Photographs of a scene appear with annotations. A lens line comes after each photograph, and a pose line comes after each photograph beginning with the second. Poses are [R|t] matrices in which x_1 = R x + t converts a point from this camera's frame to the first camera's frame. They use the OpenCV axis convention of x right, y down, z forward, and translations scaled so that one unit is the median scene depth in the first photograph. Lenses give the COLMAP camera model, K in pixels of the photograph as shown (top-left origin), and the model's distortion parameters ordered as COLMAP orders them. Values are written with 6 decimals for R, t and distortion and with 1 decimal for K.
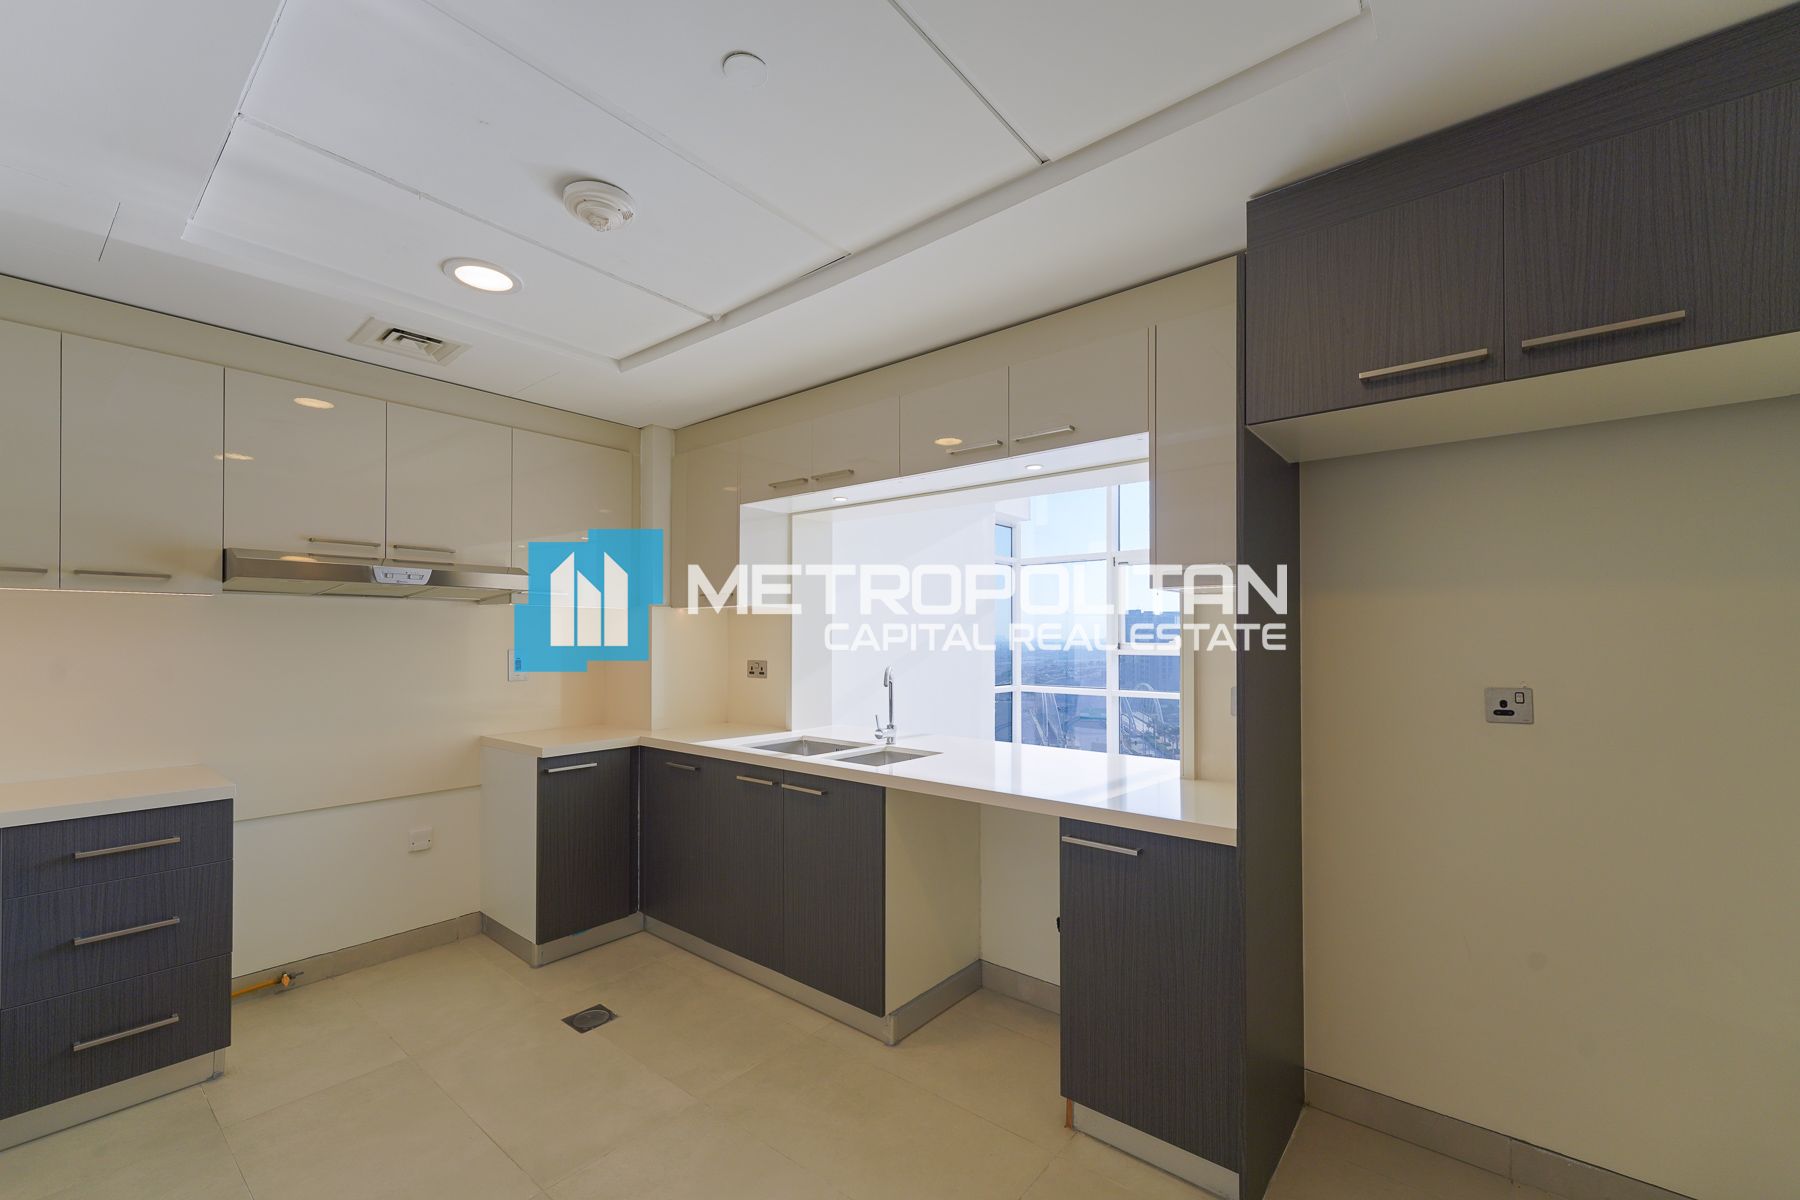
lens RADIAL K [[773.9, 0, 909.9], [0, 773.9, 626.5], [0, 0, 1]] dist [0.002066, -0.004320]
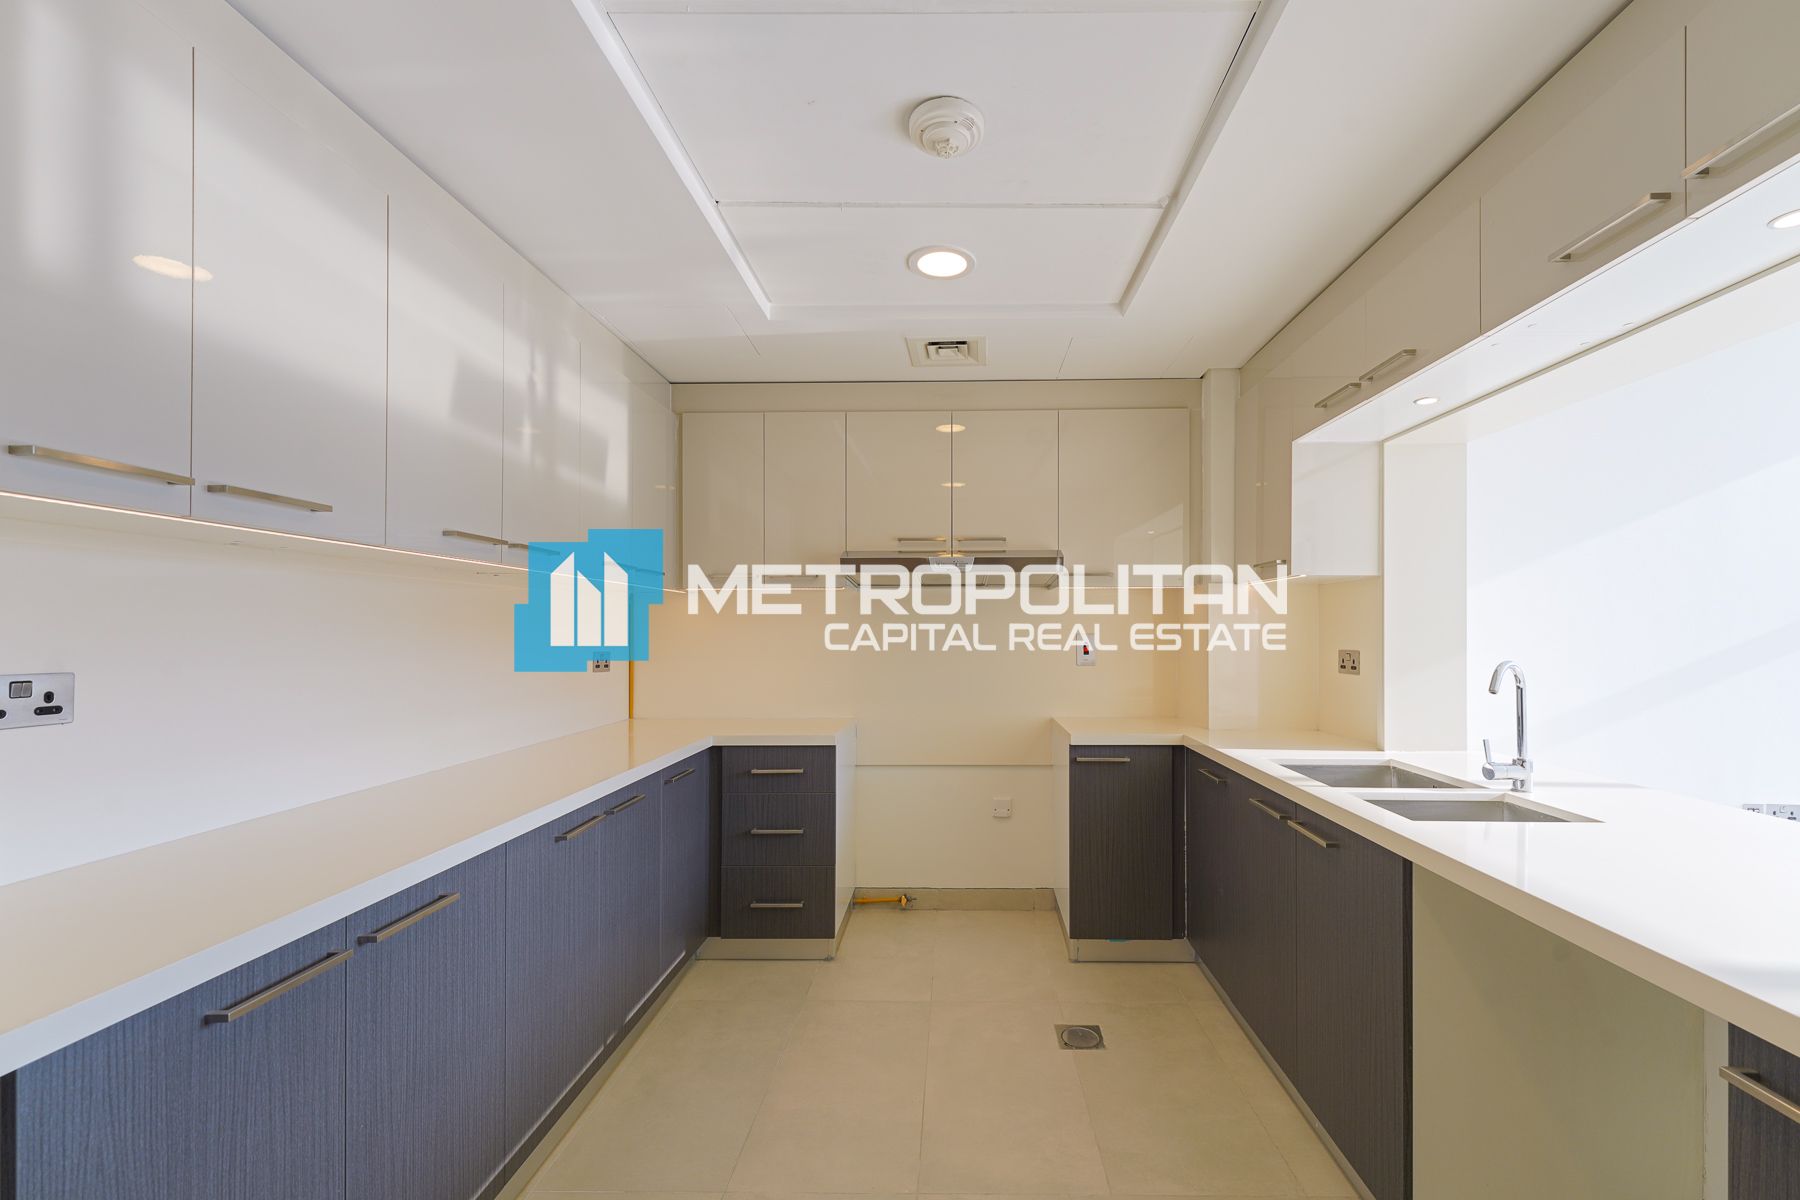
lens RADIAL K [[773.9, 0, 909.9], [0, 773.9, 626.5], [0, 0, 1]] dist [0.002066, -0.004320]
pose [[0.583305, -0.006453, -0.812228, 0.188140], [0.010646, 0.999943, -0.000299, 0.020429], [0.812184, -0.008473, 0.583340, 0.276430]]
